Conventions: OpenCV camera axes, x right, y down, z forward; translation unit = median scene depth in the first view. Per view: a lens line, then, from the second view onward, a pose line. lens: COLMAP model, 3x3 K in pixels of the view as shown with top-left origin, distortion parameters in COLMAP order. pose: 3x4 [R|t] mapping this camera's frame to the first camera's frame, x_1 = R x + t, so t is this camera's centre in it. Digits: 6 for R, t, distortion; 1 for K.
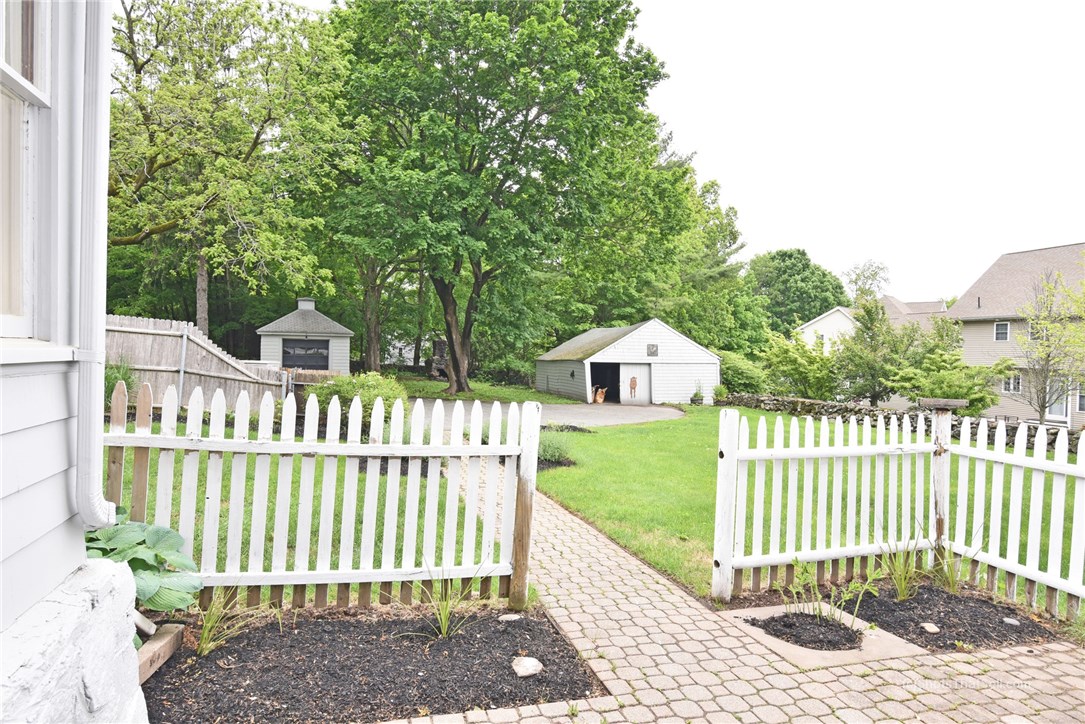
lens RADIAL K [[663.9, 0, 542.5], [0, 663.9, 362.0], [0, 0, 1]] dist [-0.001025, -0.000113]
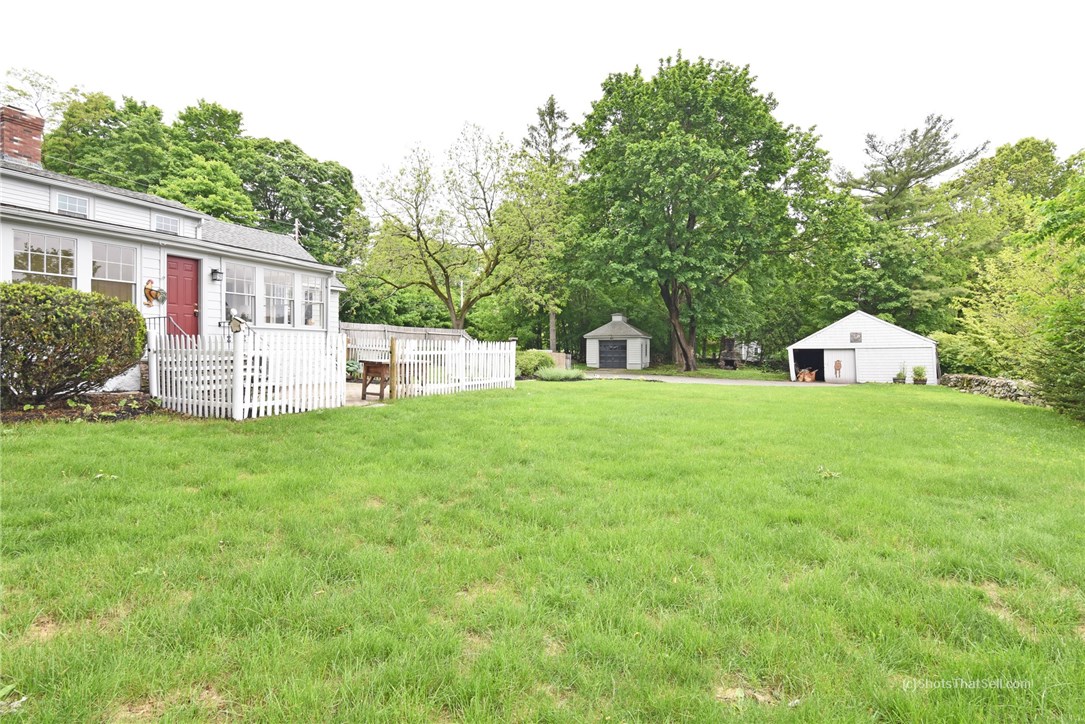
lens RADIAL K [[575.0, 0, 542.5], [0, 575.0, 362.0], [0, 0, 1]] dist [0.001506, 0.000200]
pose [[0.768028, -0.015171, -0.640237, 0.389920], [0.008822, 0.999875, -0.013111, 0.034335], [0.640356, 0.004421, 0.768065, -0.144169]]
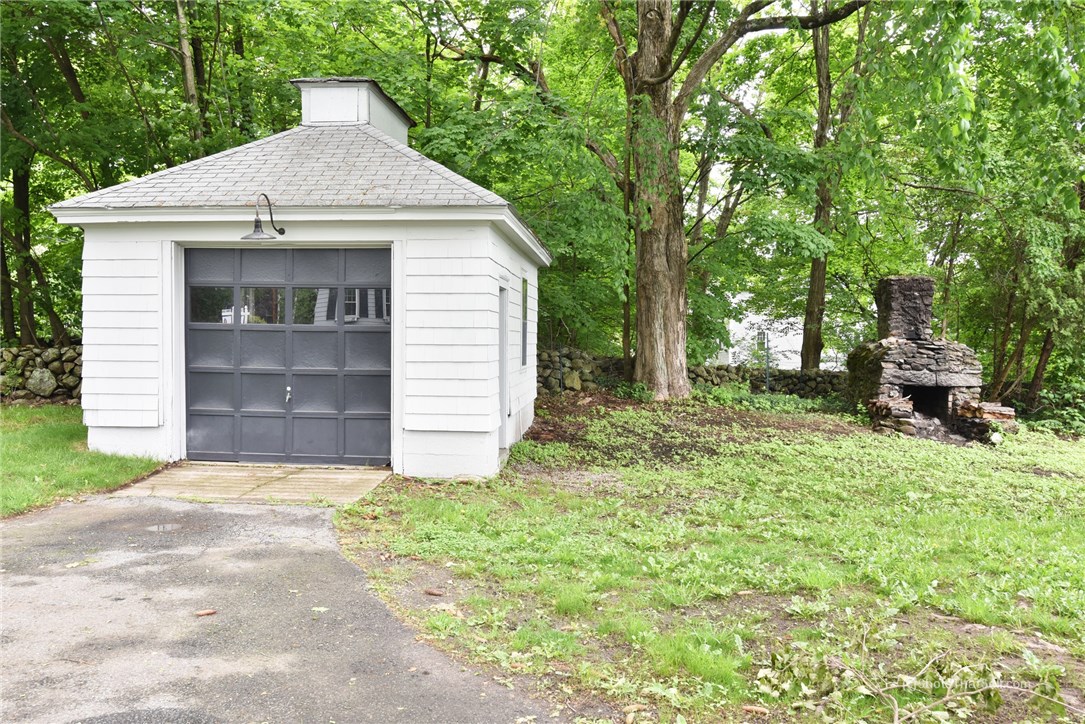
lens RADIAL K [[967.9, 0, 542.5], [0, 967.9, 362.0], [0, 0, 1]] dist [0.005585, 0.001712]
pose [[0.907822, -0.003947, -0.419338, -0.167344], [0.003243, 0.999992, -0.002392, 0.002377], [0.419344, 0.000812, 0.907827, 0.786873]]
